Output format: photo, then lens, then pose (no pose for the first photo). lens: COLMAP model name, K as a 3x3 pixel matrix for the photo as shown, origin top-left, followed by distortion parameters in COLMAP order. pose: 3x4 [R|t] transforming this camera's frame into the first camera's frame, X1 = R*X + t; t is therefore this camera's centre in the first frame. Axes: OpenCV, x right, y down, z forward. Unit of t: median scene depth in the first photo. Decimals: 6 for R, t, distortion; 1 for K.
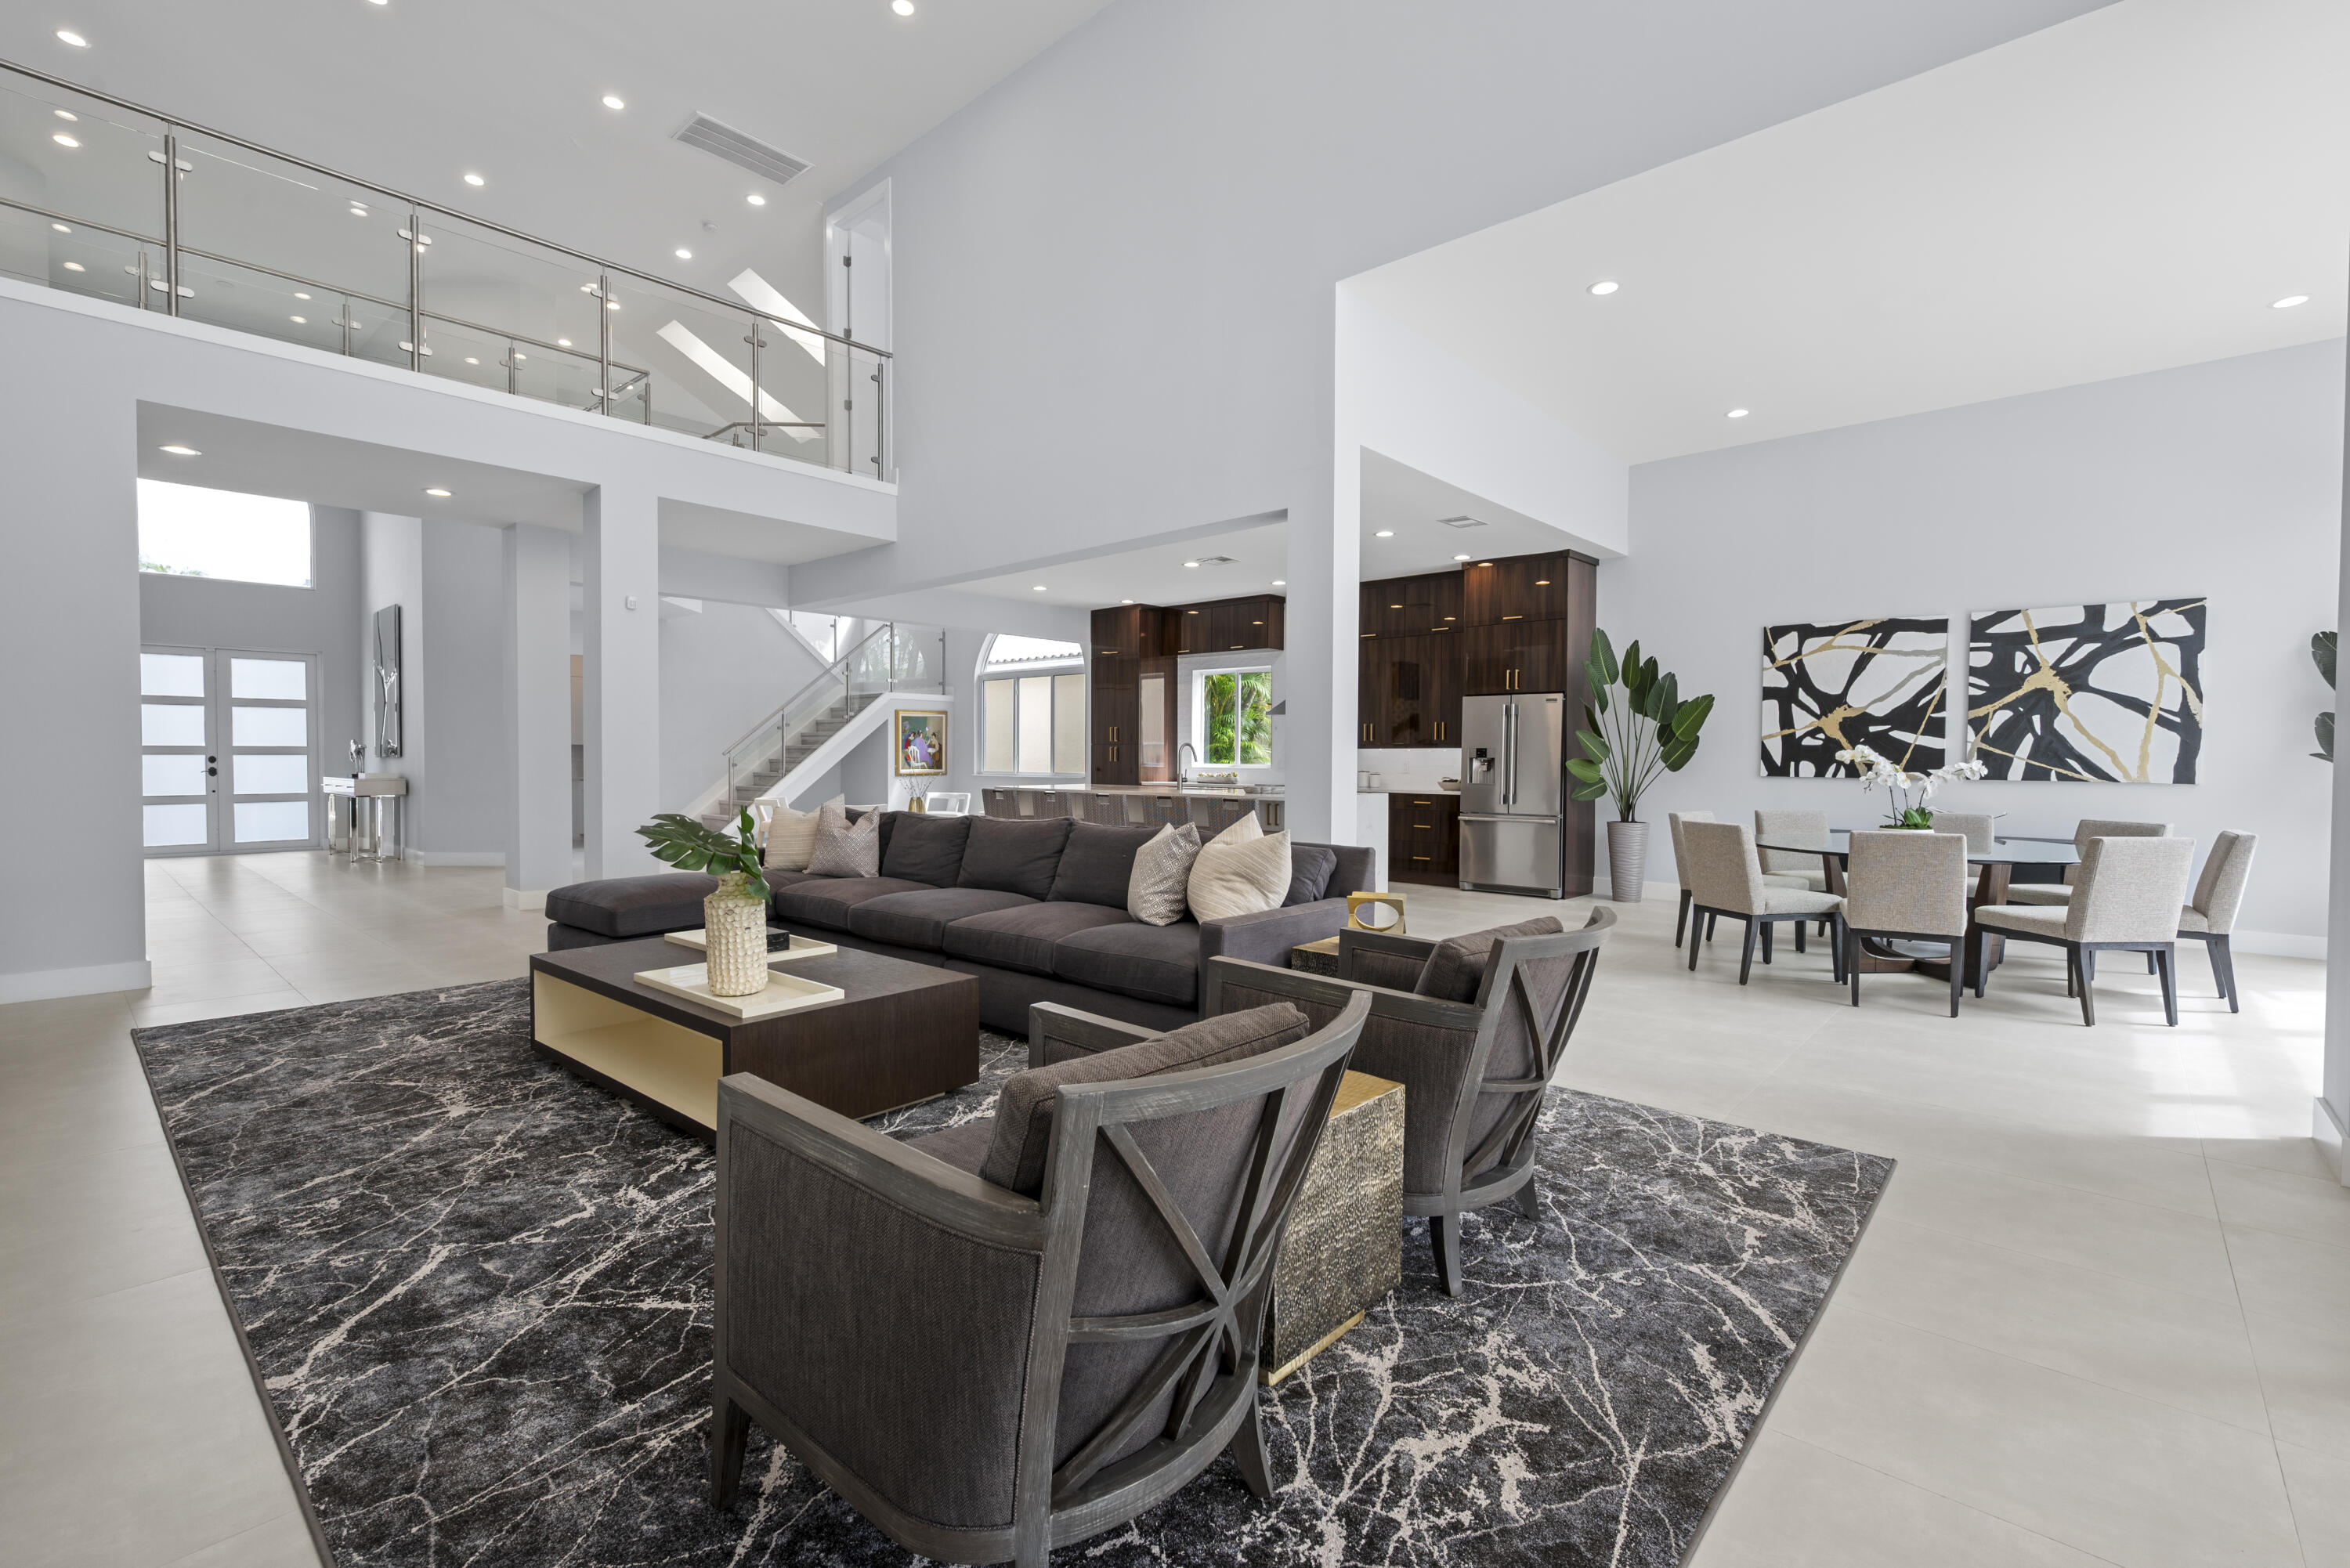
lens RADIAL K [[1032.1, 0, 1180.7], [0, 1032.1, 777.8], [0, 0, 1]] dist [0.012777, 0.000093]
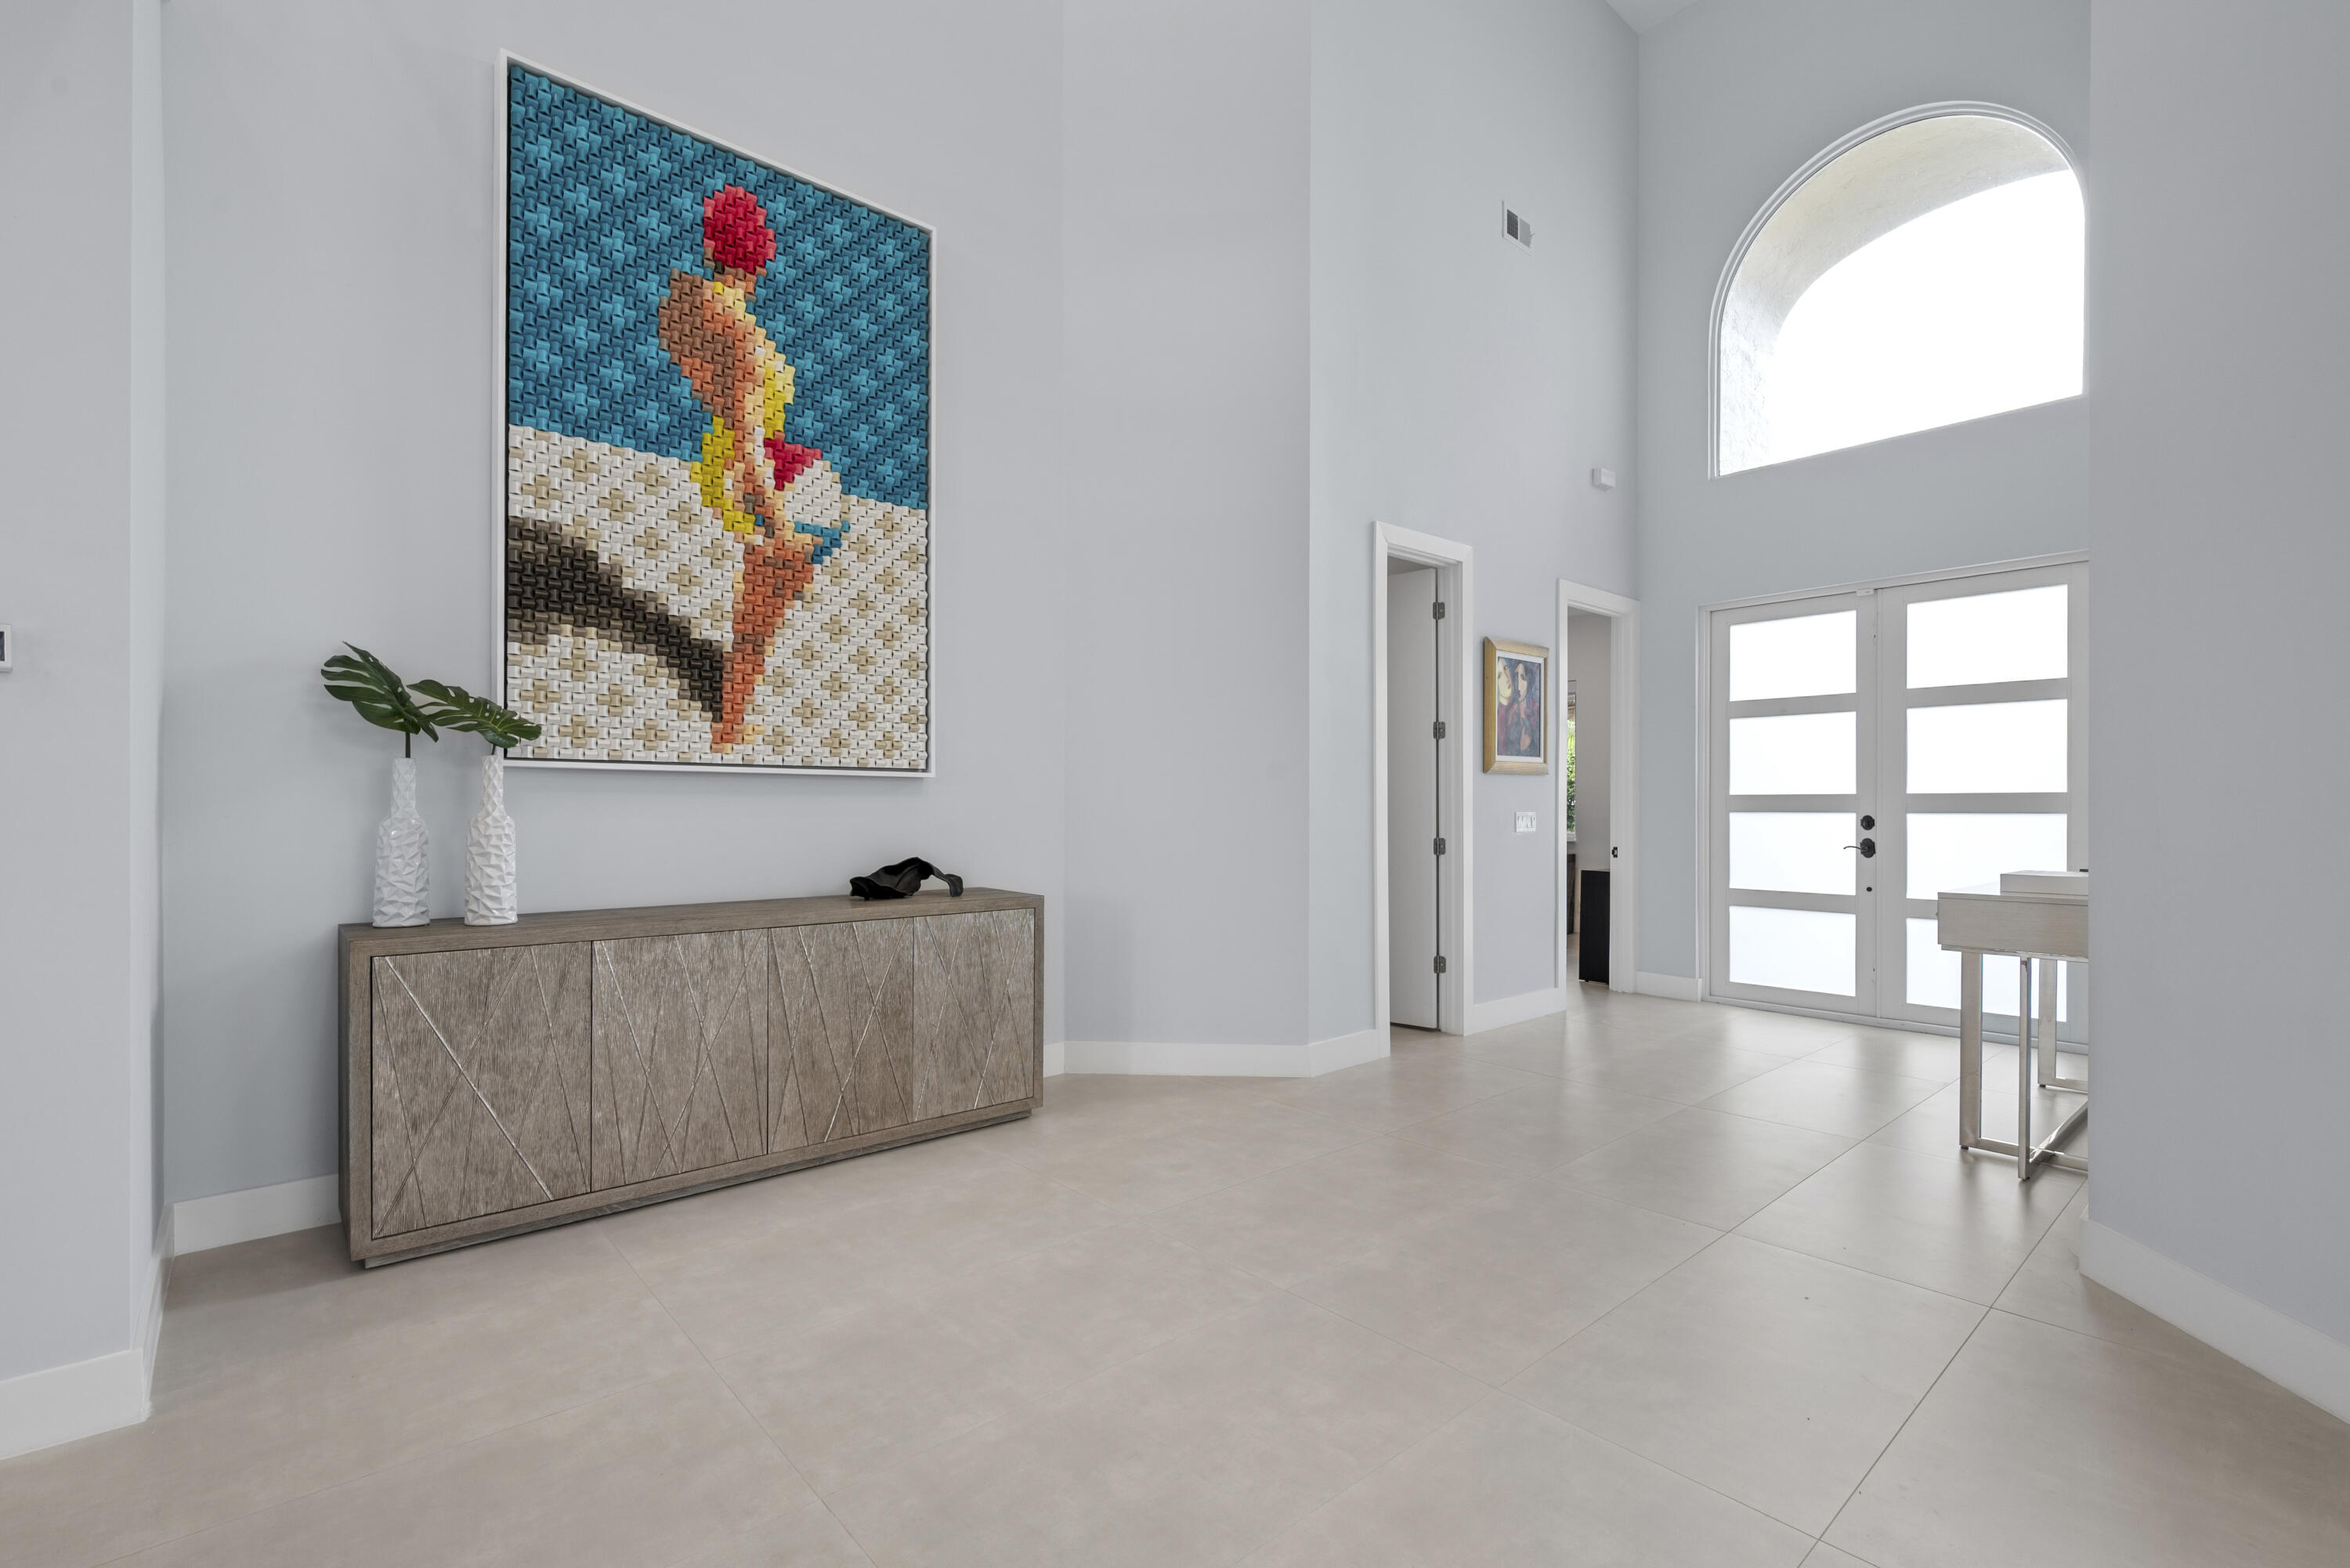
lens RADIAL K [[1032.1, 0, 1196.3], [0, 1032.1, 799.6], [0, 0, 1]] dist [0.012777, 0.000093]
pose [[-0.123854, -0.005956, -0.992283, -0.417793], [-0.021765, 0.999758, -0.003284, -0.019616], [0.992062, 0.021190, -0.123953, 0.751239]]
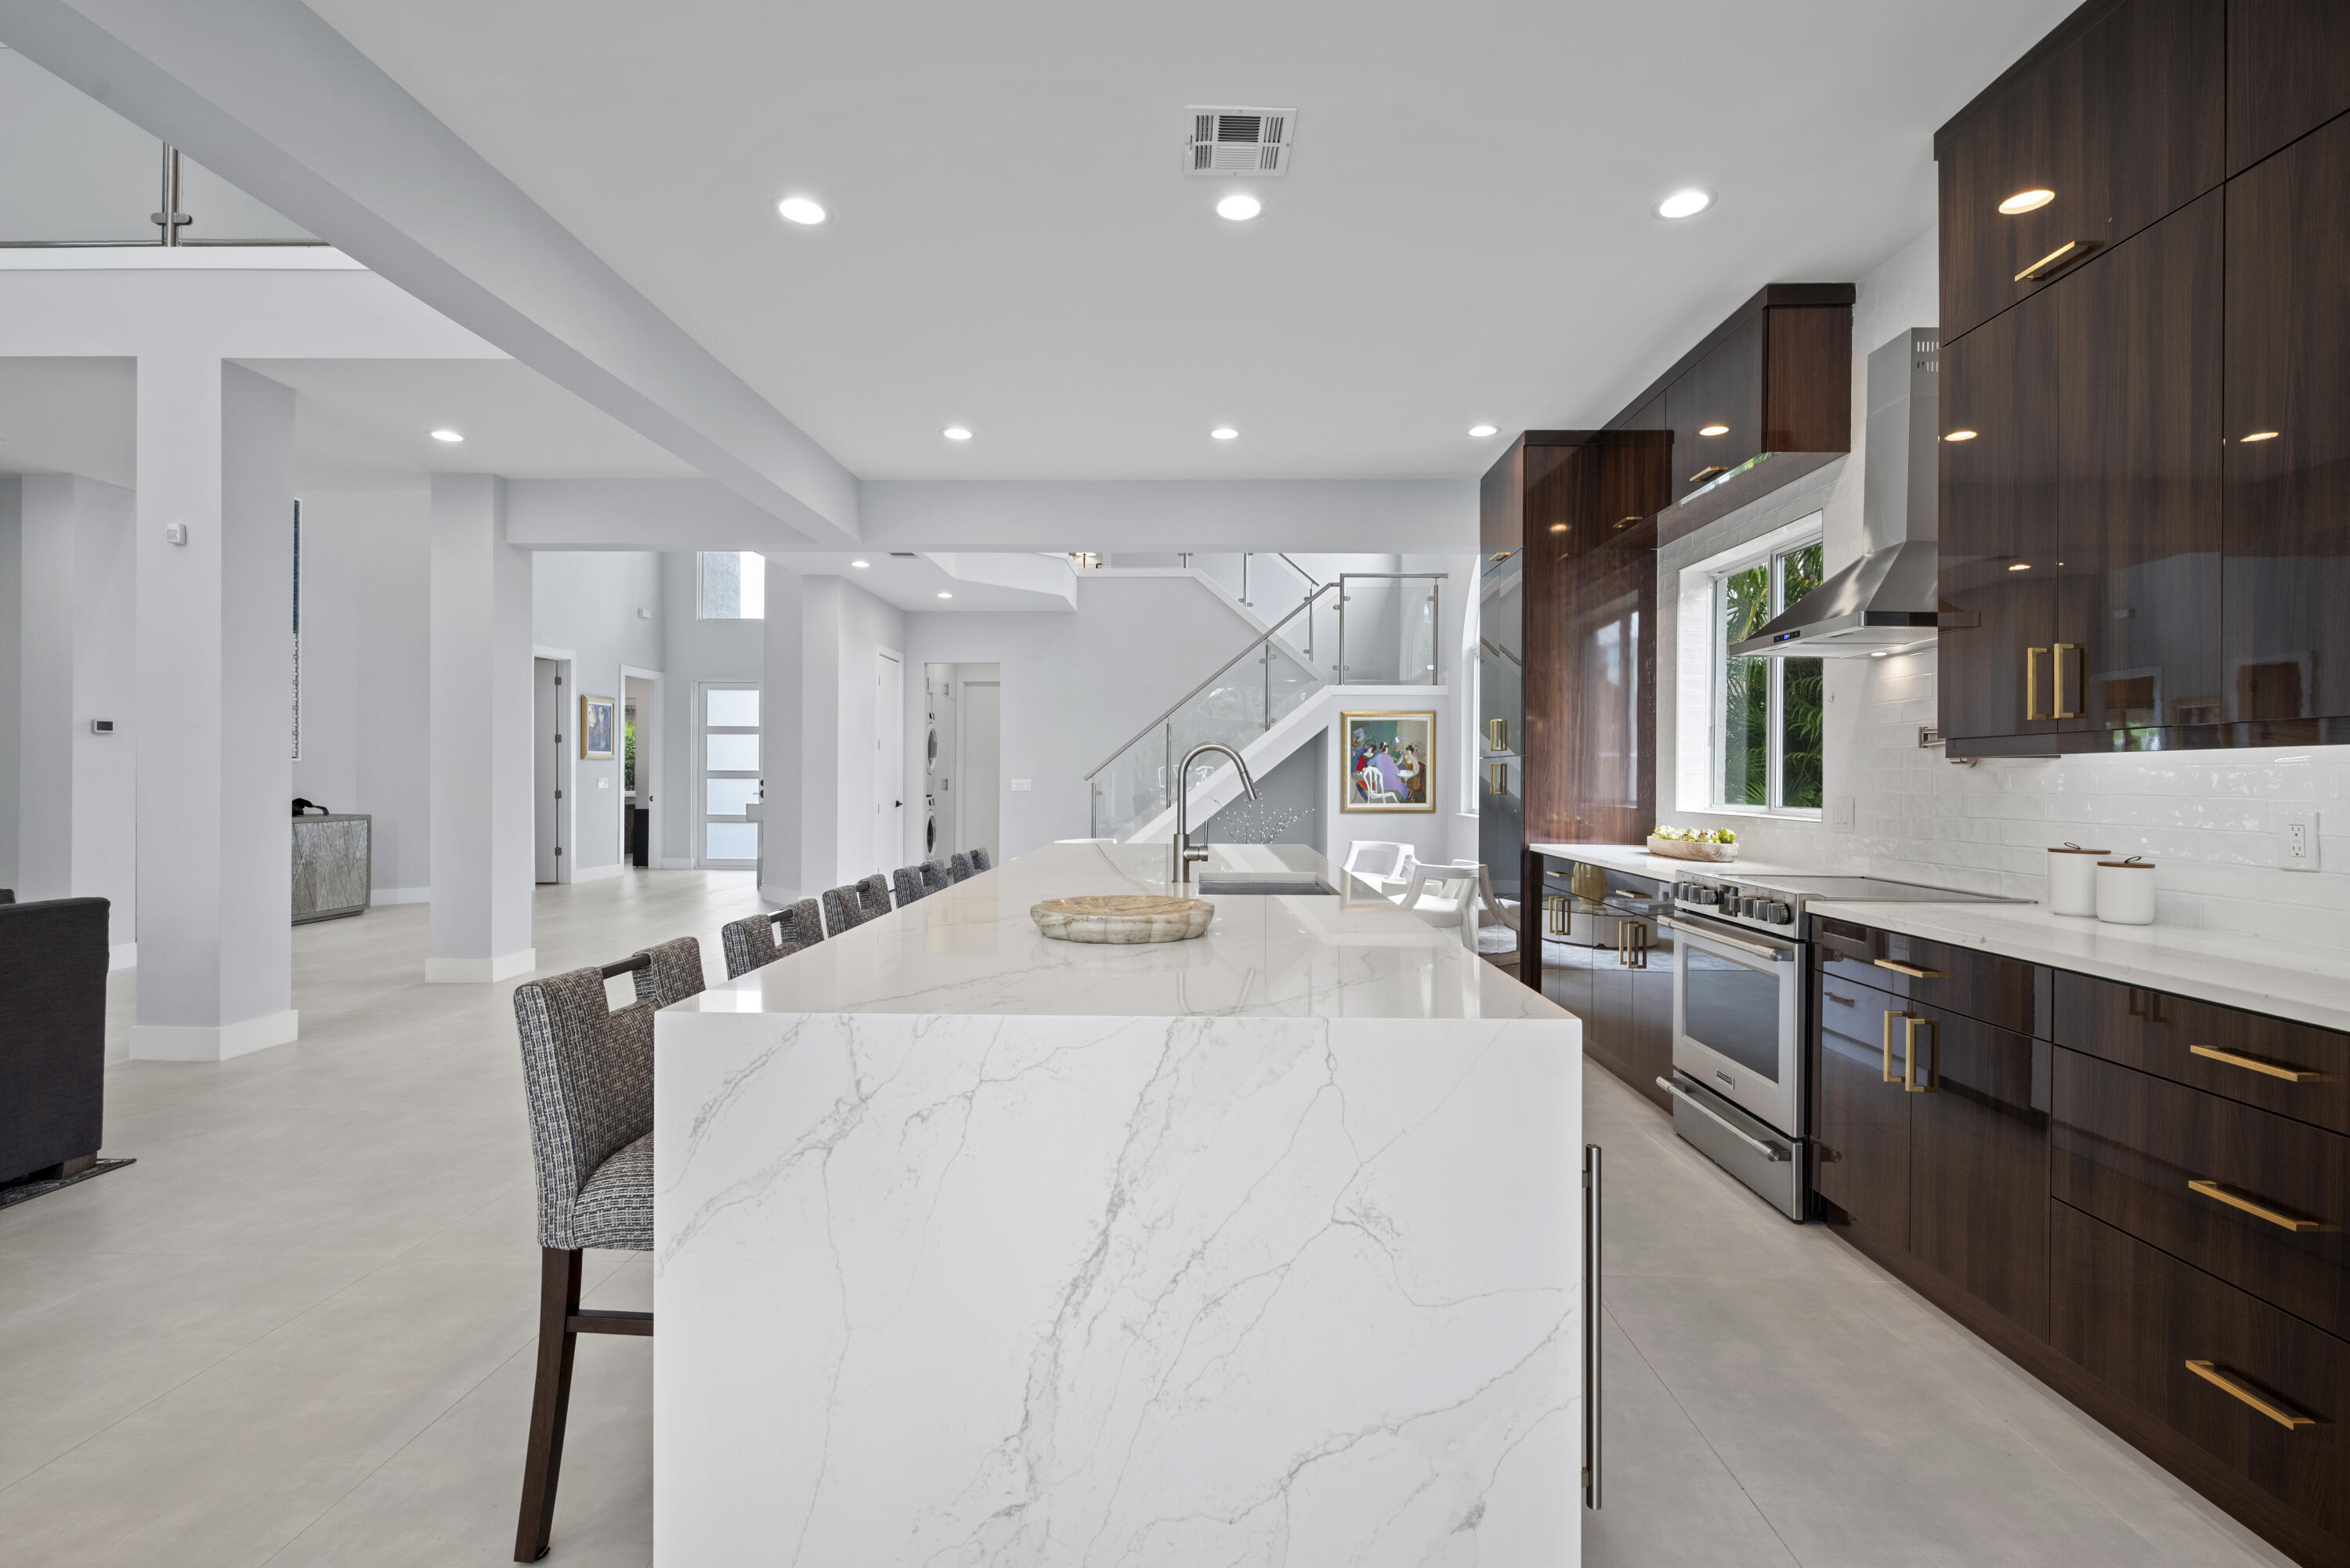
lens RADIAL K [[1032.1, 0, 1181.0], [0, 1032.1, 779.5], [0, 0, 1]] dist [0.012777, 0.000093]
pose [[0.650504, 0.004013, -0.759493, 0.195795], [-0.019121, 0.999756, -0.011094, -0.017137], [0.759262, 0.021739, 0.650421, 0.619635]]
